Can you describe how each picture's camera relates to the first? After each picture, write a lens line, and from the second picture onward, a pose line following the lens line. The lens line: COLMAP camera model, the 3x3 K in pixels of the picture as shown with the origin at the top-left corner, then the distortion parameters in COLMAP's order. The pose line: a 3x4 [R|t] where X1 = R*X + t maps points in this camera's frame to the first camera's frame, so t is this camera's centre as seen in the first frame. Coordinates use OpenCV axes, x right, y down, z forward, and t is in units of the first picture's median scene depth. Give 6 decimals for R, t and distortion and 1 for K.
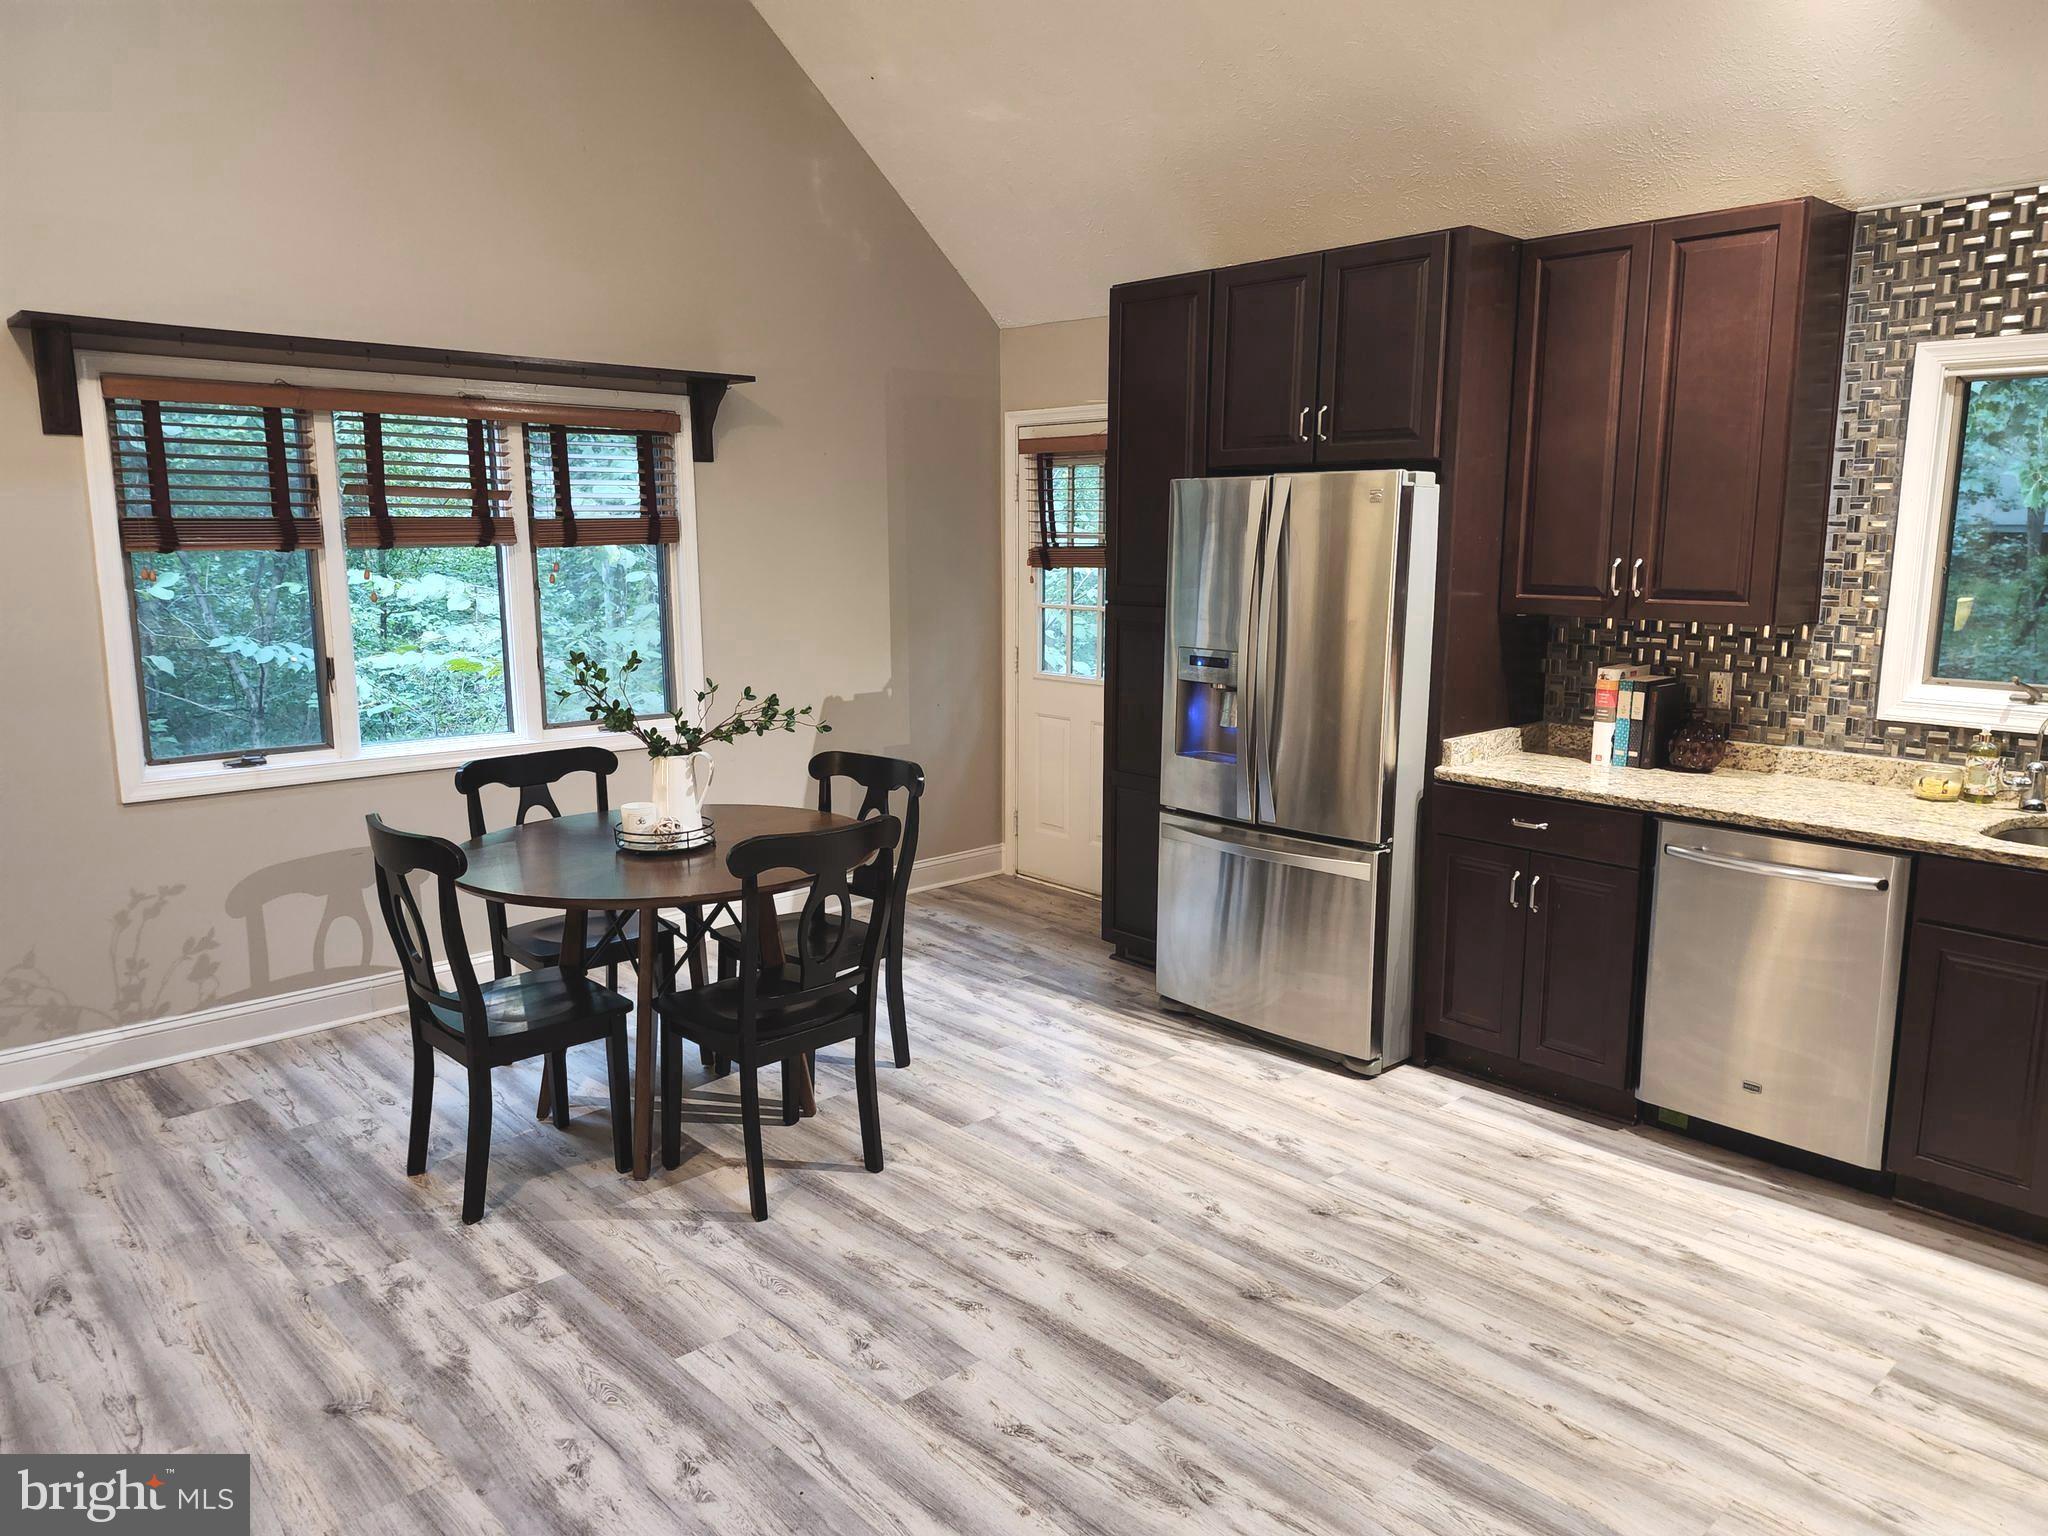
lens RADIAL K [[1419.5, 0, 1031.9], [0, 1419.5, 778.2], [0, 0, 1]] dist [0.077016, -0.078425]
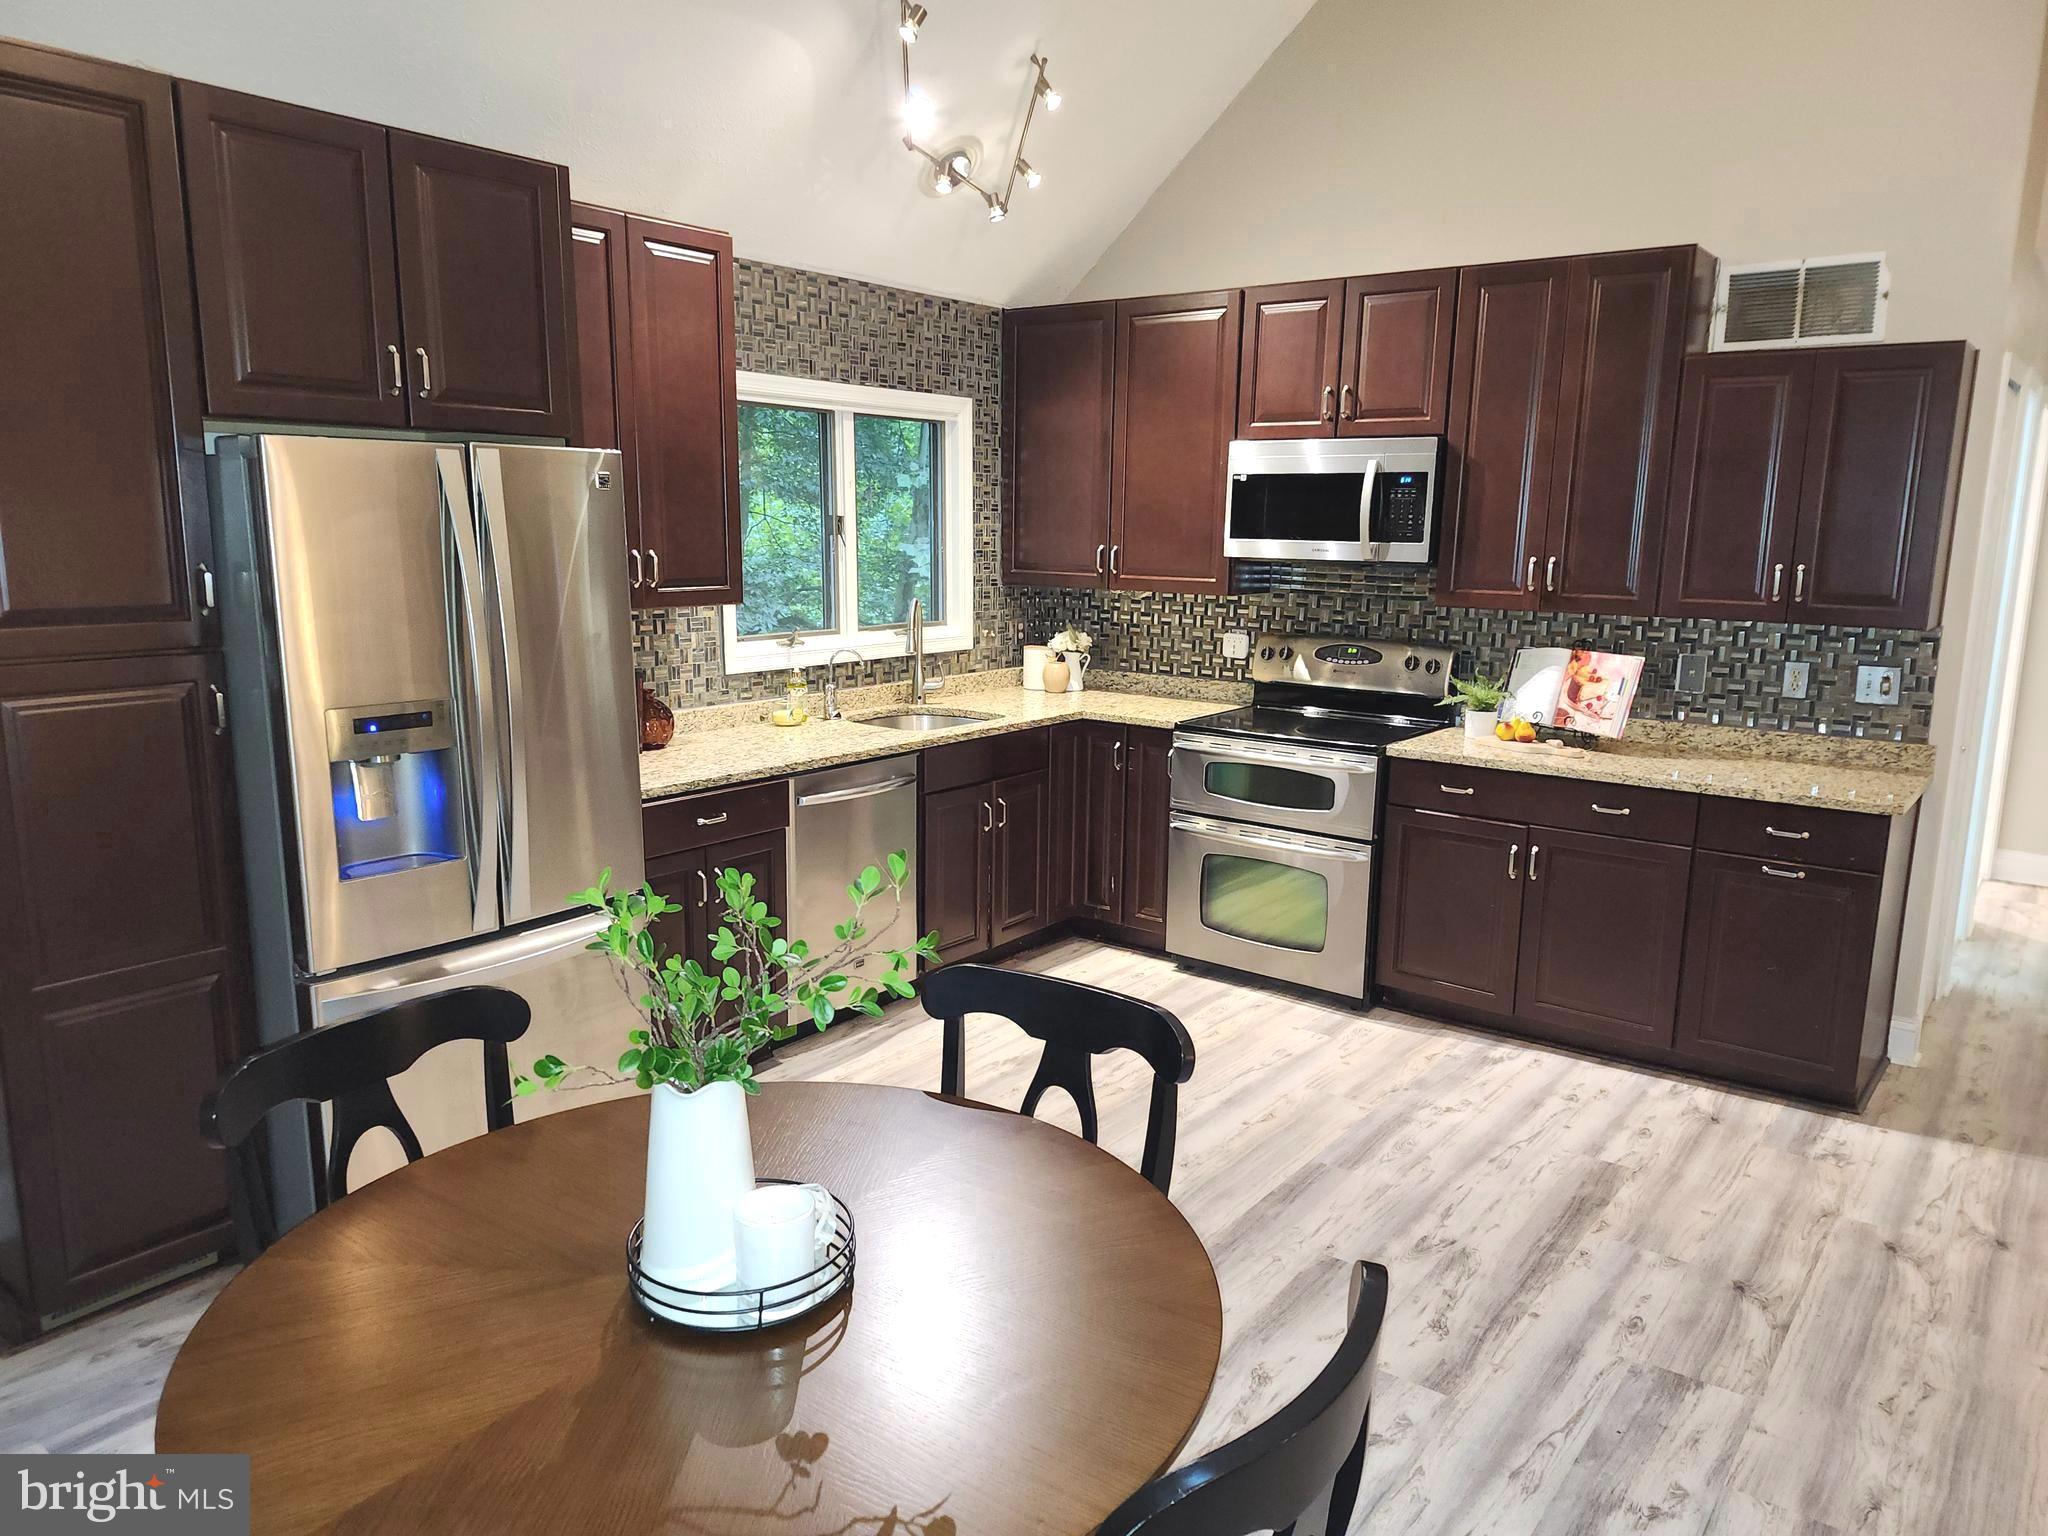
lens RADIAL K [[1419.5, 0, 975.5], [0, 1419.5, 803.2], [0, 0, 1]] dist [0.077016, -0.078425]
pose [[-0.146234, -0.199551, 0.968914, -0.960361], [0.167527, 0.960301, 0.223061, -0.251692], [-0.974962, 0.194938, -0.106998, 1.381537]]
